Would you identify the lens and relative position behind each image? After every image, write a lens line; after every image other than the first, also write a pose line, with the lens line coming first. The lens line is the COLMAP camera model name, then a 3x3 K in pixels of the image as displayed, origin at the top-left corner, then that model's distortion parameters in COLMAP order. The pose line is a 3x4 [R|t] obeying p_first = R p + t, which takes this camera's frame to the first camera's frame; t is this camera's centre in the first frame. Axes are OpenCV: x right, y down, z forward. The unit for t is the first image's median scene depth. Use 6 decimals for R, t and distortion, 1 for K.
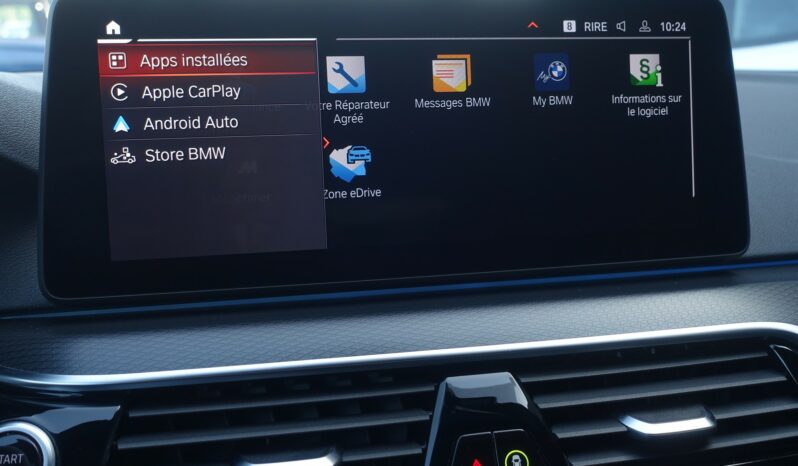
lens RADIAL K [[887.0, 0, 399.0], [0, 887.0, 233.0], [0, 0, 1]] dist [0.004779, 0.003968]
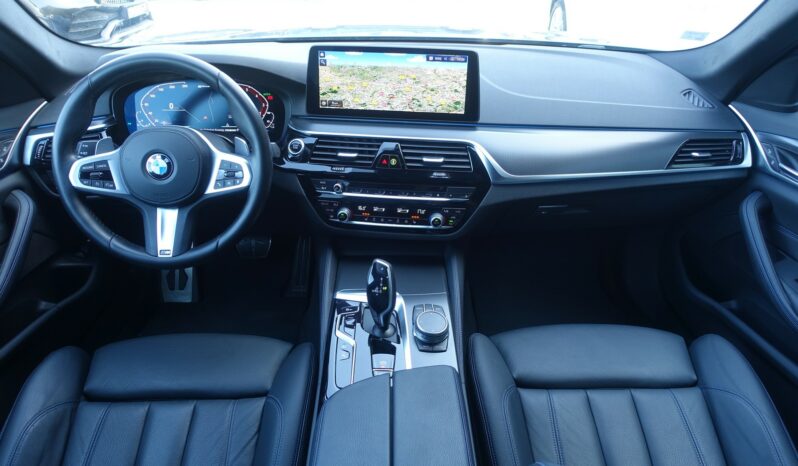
lens RADIAL K [[540.6, 0, 399.0], [0, 540.6, 233.0], [0, 0, 1]] dist [-0.005892, 0.002029]
pose [[0.938662, 0.181095, -0.293459, 0.990456], [-0.086072, 0.947109, 0.309154, -0.250532], [0.333924, -0.264933, 0.904602, -1.552336]]
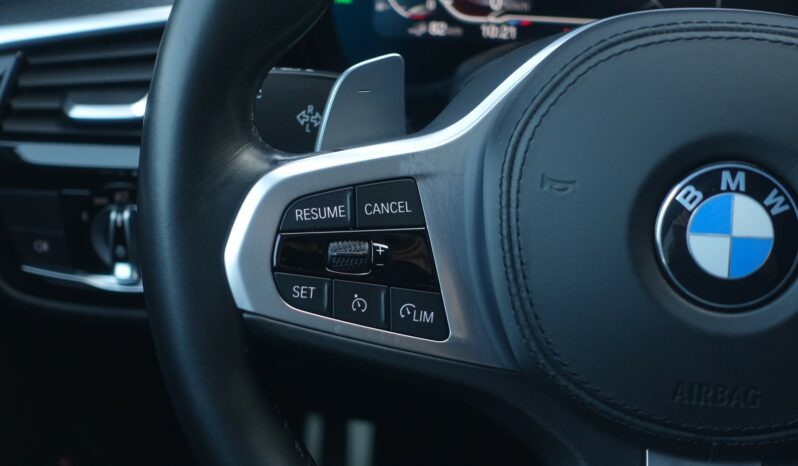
lens RADIAL K [[1577.7, 0, 399.0], [0, 1577.7, 233.0], [0, 0, 1]] dist [-0.075697, -0.348978]
pose [[0.871442, 0.219874, -0.438455, -0.384575], [-0.111038, 0.959126, 0.260286, -0.003581], [0.477764, -0.178139, 0.860237, -0.878101]]
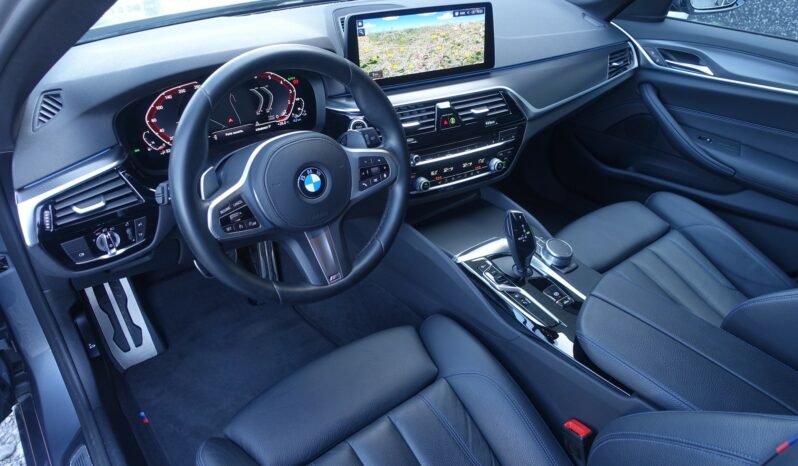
lens RADIAL K [[540.6, 0, 399.0], [0, 540.6, 233.0], [0, 0, 1]] dist [-0.005892, 0.002029]
pose [[0.958461, -0.130577, 0.253580, -0.901265], [0.022789, 0.921269, 0.388257, -0.301910], [-0.284313, -0.366350, 0.885976, -1.616634]]
